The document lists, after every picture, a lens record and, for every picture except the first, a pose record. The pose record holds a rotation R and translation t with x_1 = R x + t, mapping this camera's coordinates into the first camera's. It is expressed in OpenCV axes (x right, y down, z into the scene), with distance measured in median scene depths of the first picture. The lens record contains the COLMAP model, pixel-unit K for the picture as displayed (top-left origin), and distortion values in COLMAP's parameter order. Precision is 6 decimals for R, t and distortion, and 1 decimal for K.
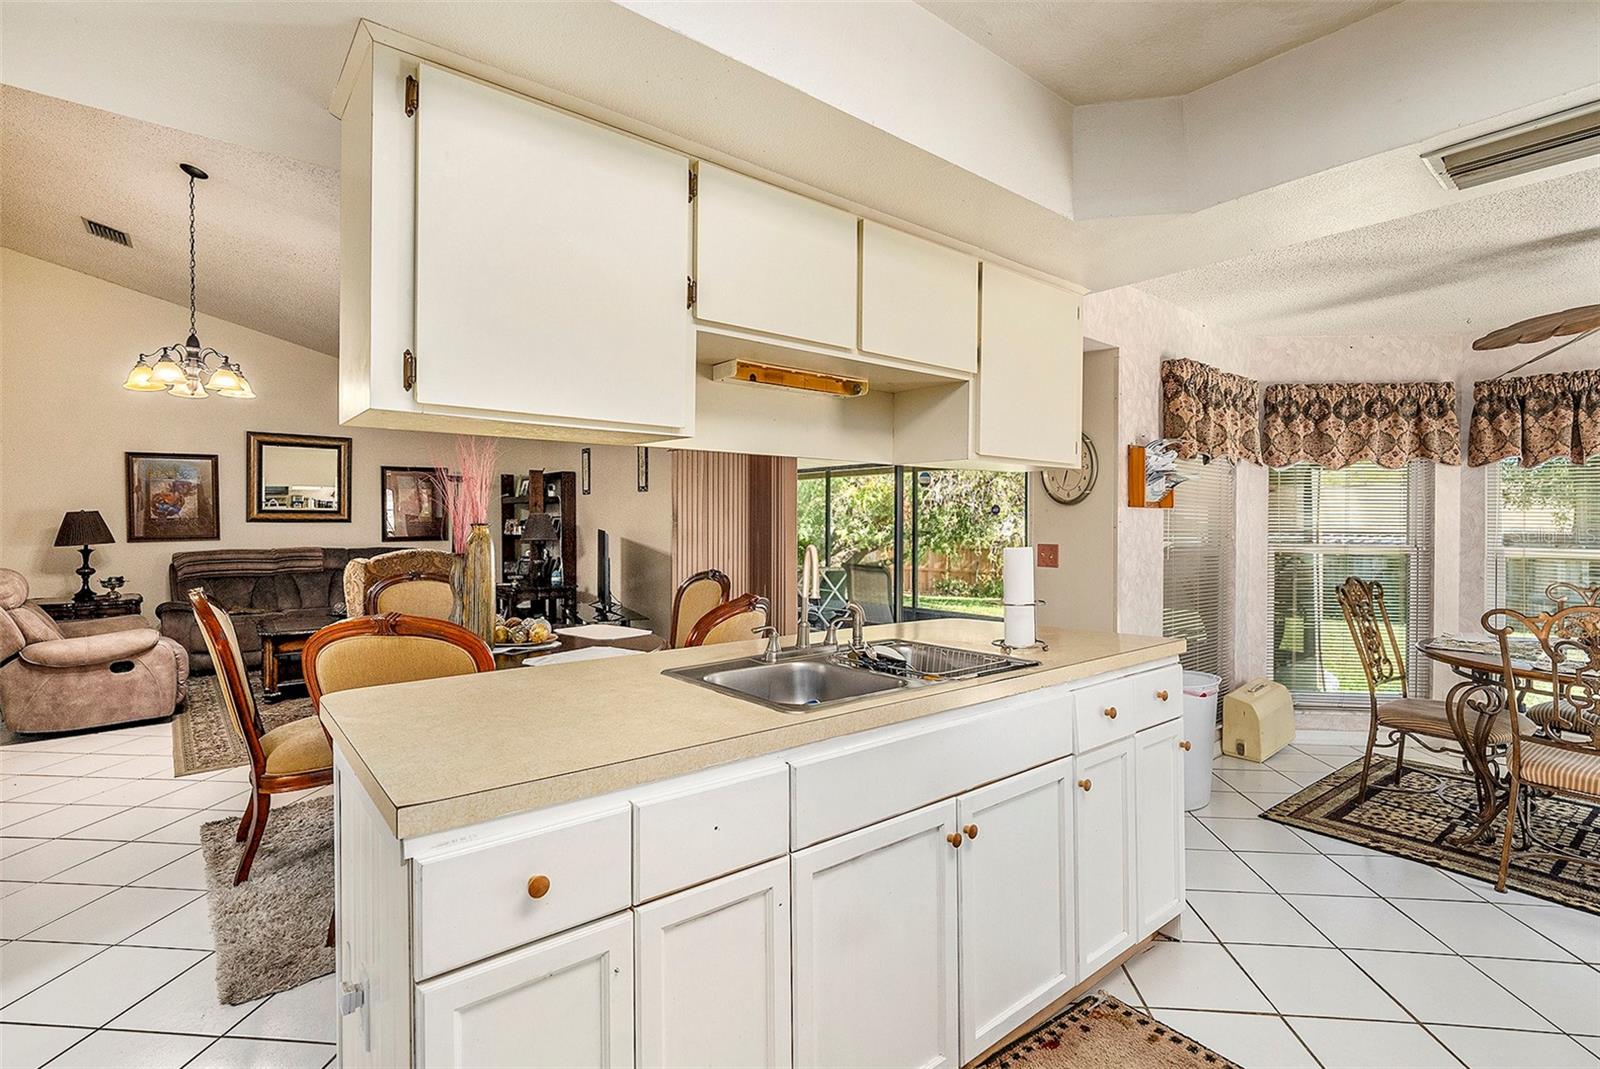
lens RADIAL K [[749.0, 0, 797.4], [0, 749.0, 526.1], [0, 0, 1]] dist [-0.001722, 0.001585]
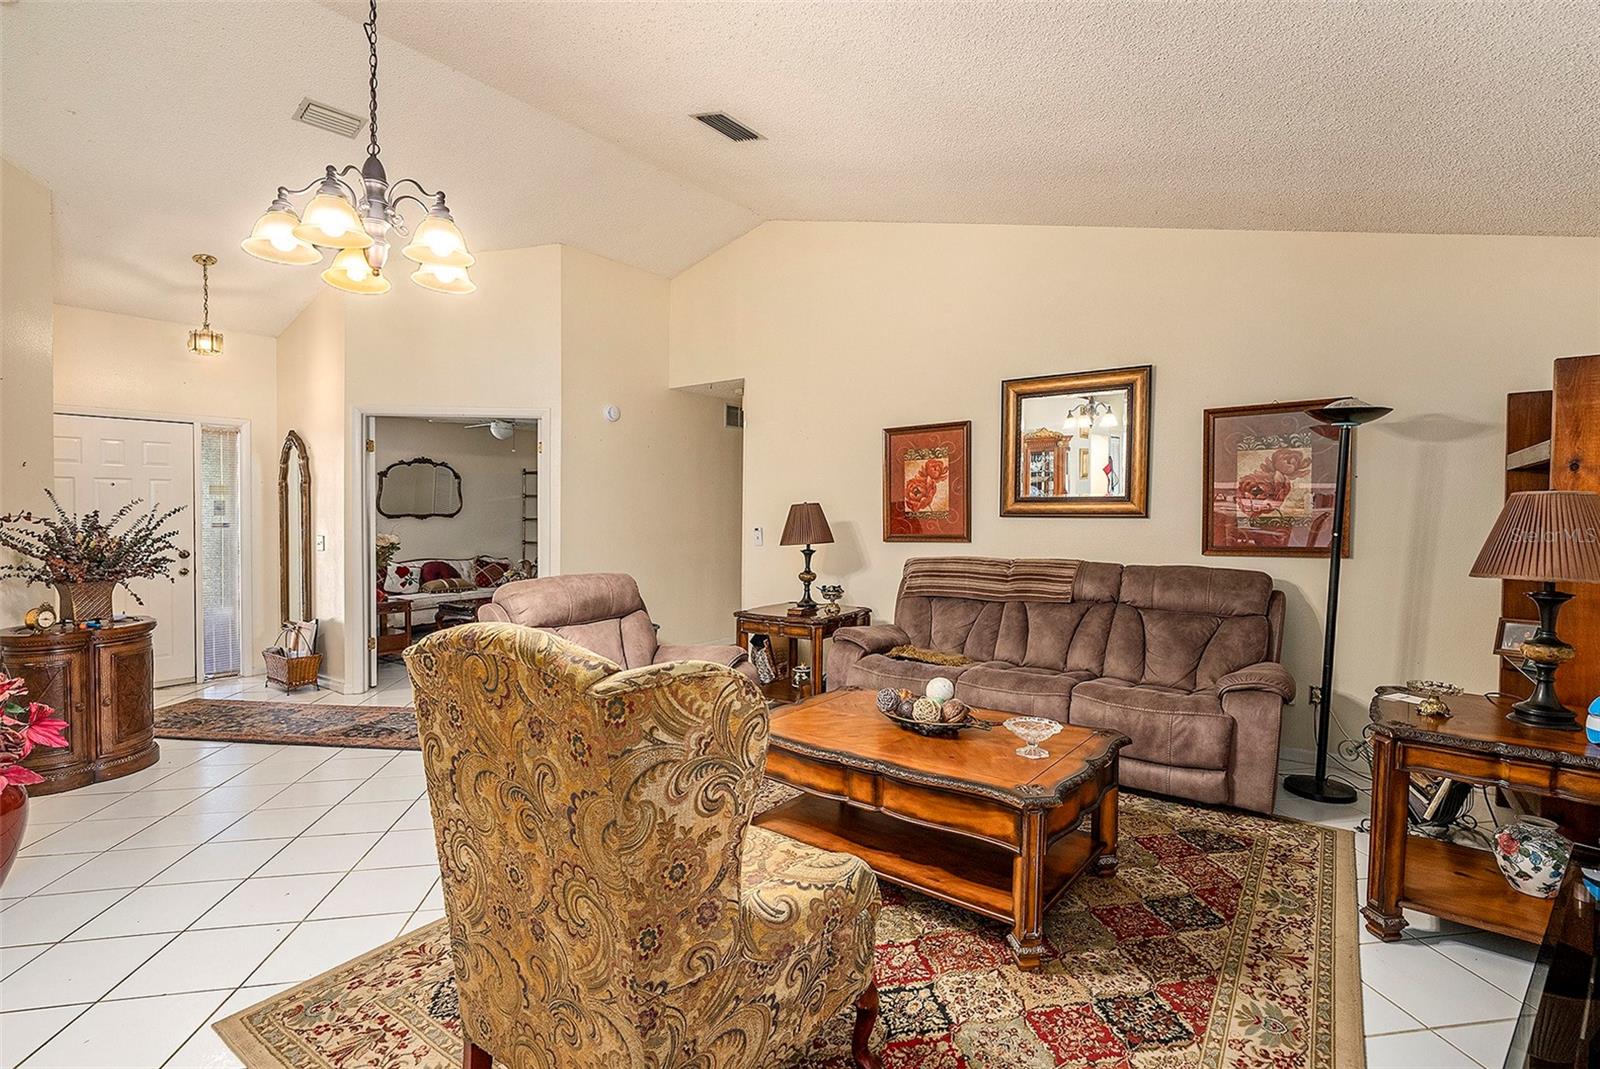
lens RADIAL K [[729.0, 0, 792.4], [0, 729.0, 507.0], [0, 0, 1]] dist [-0.000654, -0.000031]
pose [[0.241940, -0.009305, -0.970247, -0.147965], [-0.002027, 0.999947, -0.010096, -0.006890], [0.970289, 0.004409, 0.241908, 0.669435]]
